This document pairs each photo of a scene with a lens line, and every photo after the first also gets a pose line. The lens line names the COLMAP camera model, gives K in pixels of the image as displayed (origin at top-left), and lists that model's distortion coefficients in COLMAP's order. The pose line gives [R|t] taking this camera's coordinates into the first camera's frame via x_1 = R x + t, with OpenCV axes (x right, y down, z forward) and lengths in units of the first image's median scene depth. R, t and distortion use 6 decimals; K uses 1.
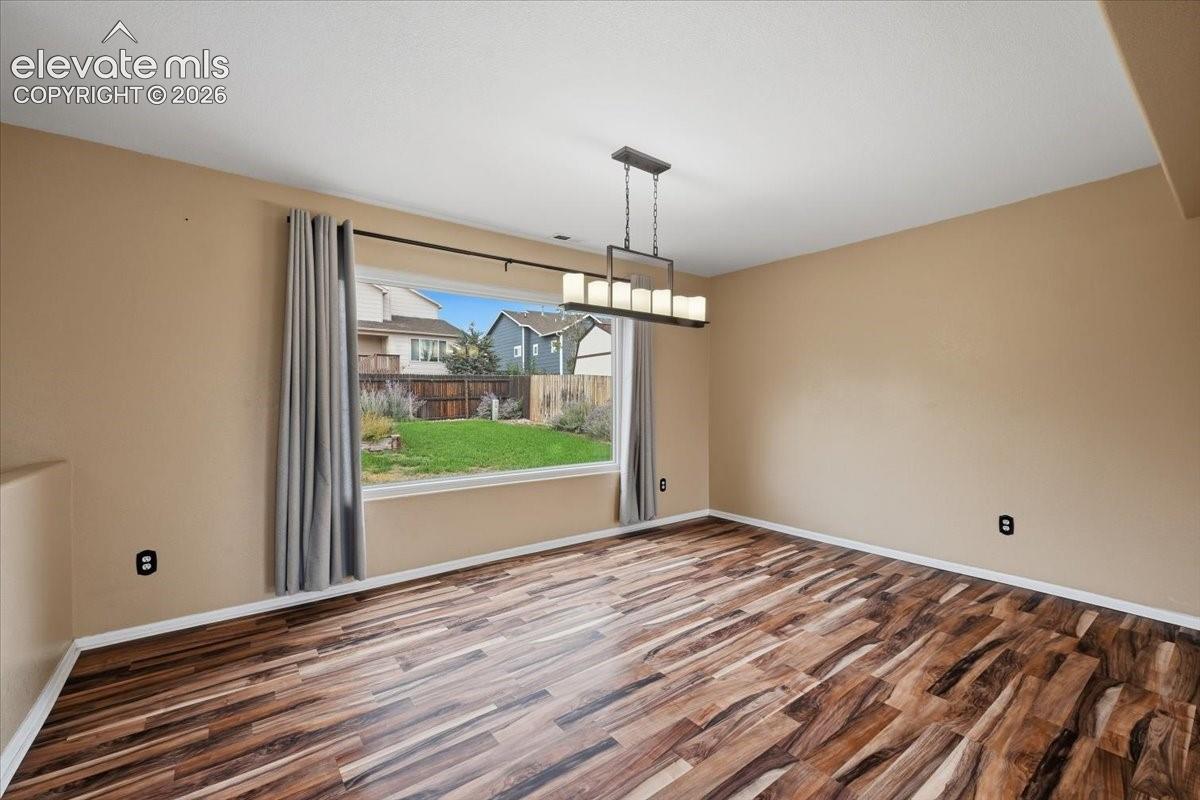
lens RADIAL K [[499.3, 0, 606.8], [0, 499.3, 404.7], [0, 0, 1]] dist [0.000006, -0.000082]
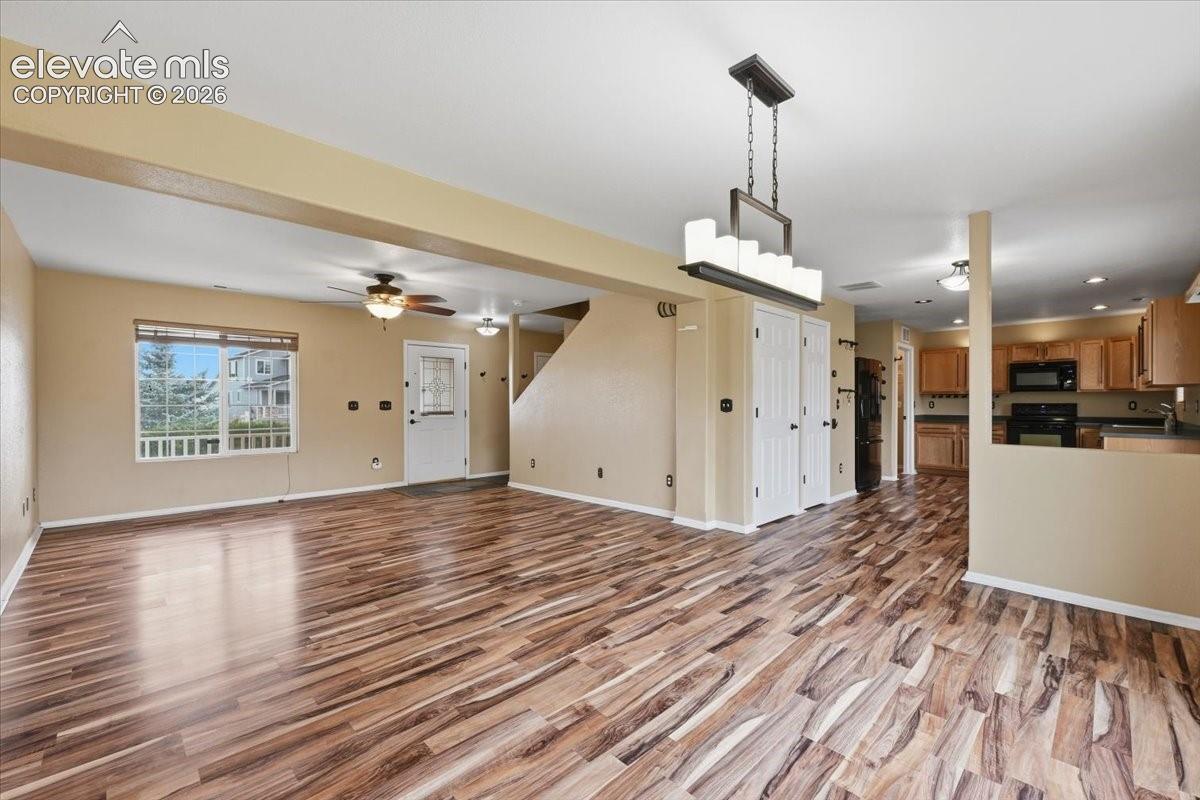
lens RADIAL K [[499.3, 0, 606.0], [0, 499.3, 404.8], [0, 0, 1]] dist [0.000006, -0.000082]
pose [[-0.992583, 0.003399, -0.121519, 0.405237], [0.001071, 0.999815, 0.019217, -0.022181], [0.121562, 0.018944, -0.992403, 1.767840]]
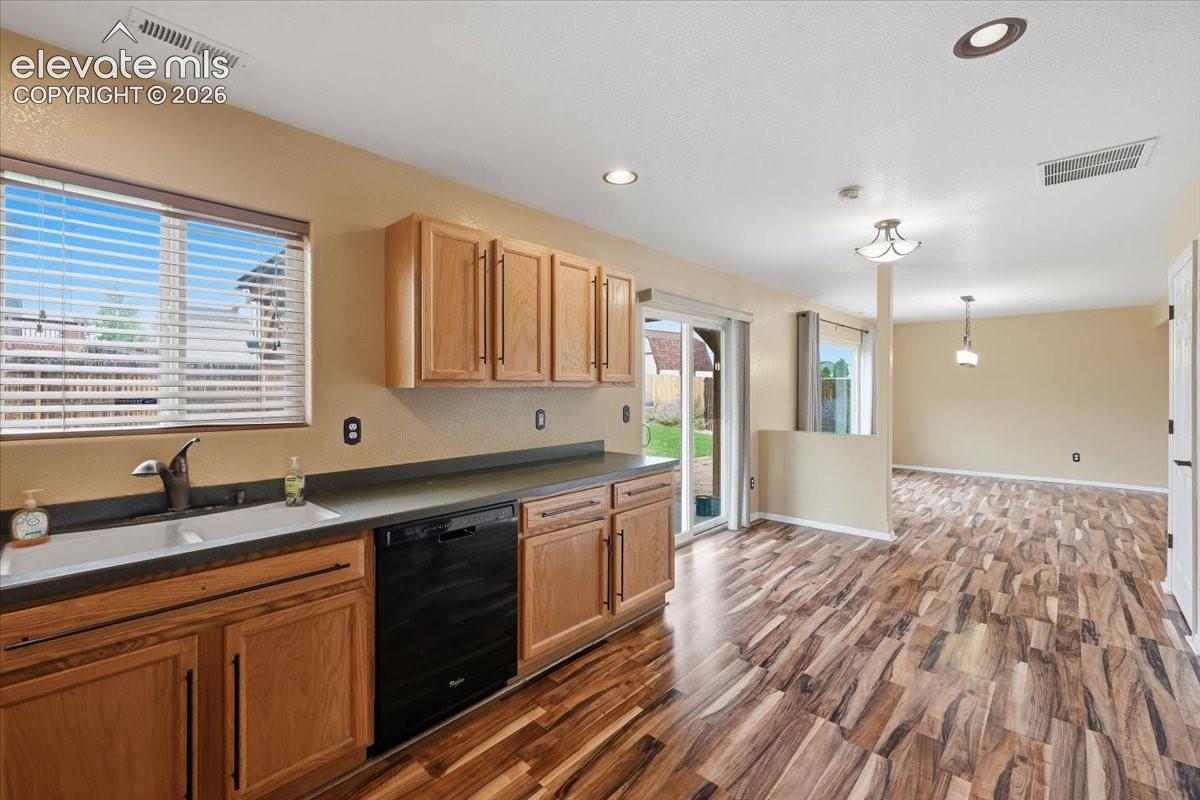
lens RADIAL K [[499.3, 0, 607.1], [0, 499.3, 392.8], [0, 0, 1]] dist [0.000006, -0.000082]
pose [[0.986057, 0.000211, 0.166410, -2.041550], [0.000911, 0.999977, -0.006671, -0.037822], [-0.166408, 0.006729, 0.986034, -1.048792]]
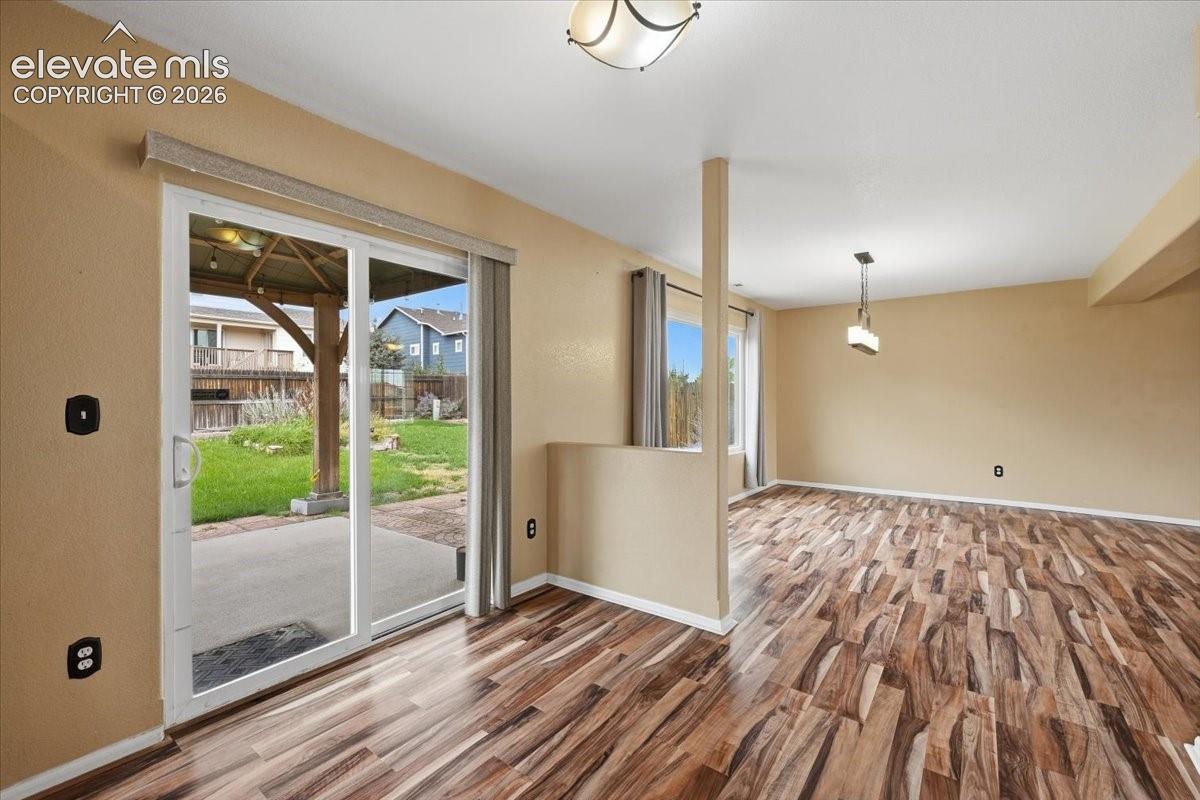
lens RADIAL K [[499.3, 0, 606.7], [0, 499.3, 395.8], [0, 0, 1]] dist [0.000006, -0.000082]
pose [[0.963049, 0.001440, 0.269323, -1.262184], [0.003380, 0.999842, -0.017433, 0.005343], [-0.269306, 0.017699, 0.962892, -0.400491]]
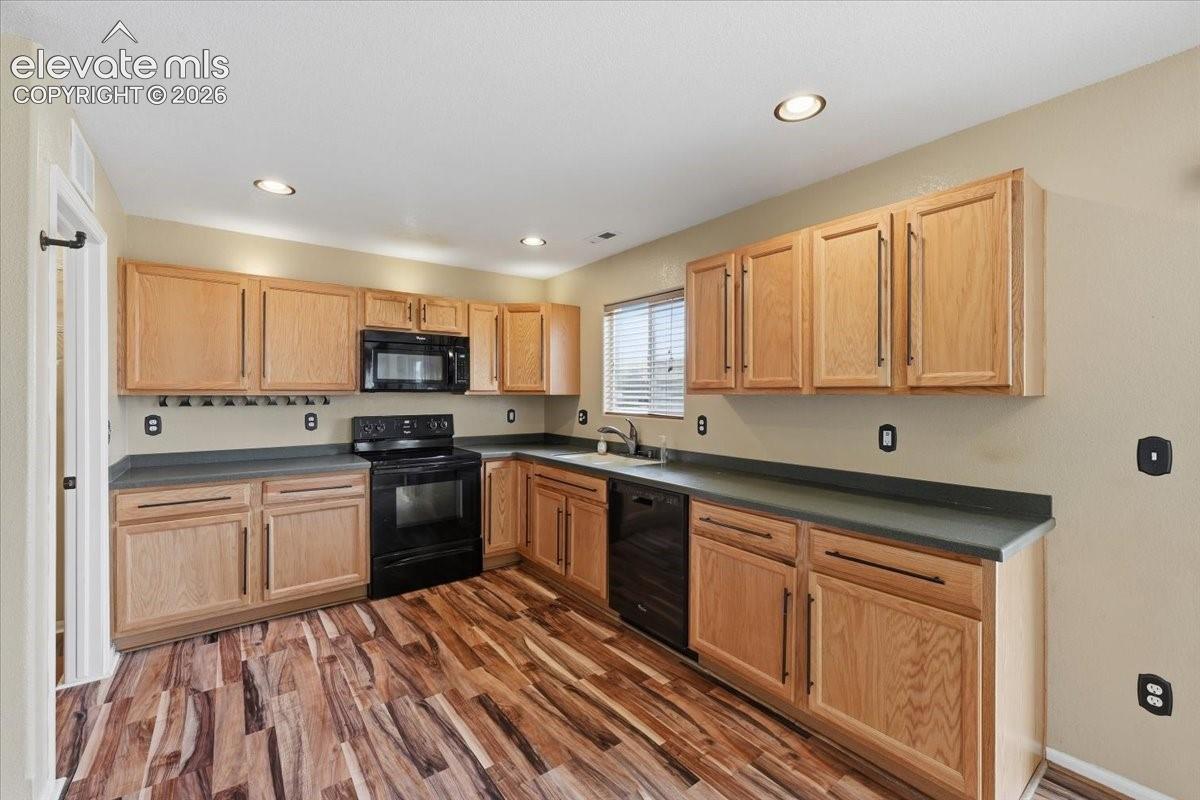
lens RADIAL K [[499.3, 0, 610.0], [0, 499.3, 394.3], [0, 0, 1]] dist [0.000006, -0.000082]
pose [[-0.006437, 0.003501, -0.999973, -1.079134], [-0.018041, 0.999831, 0.003617, -0.053710], [0.999817, 0.018064, -0.006373, -0.314098]]
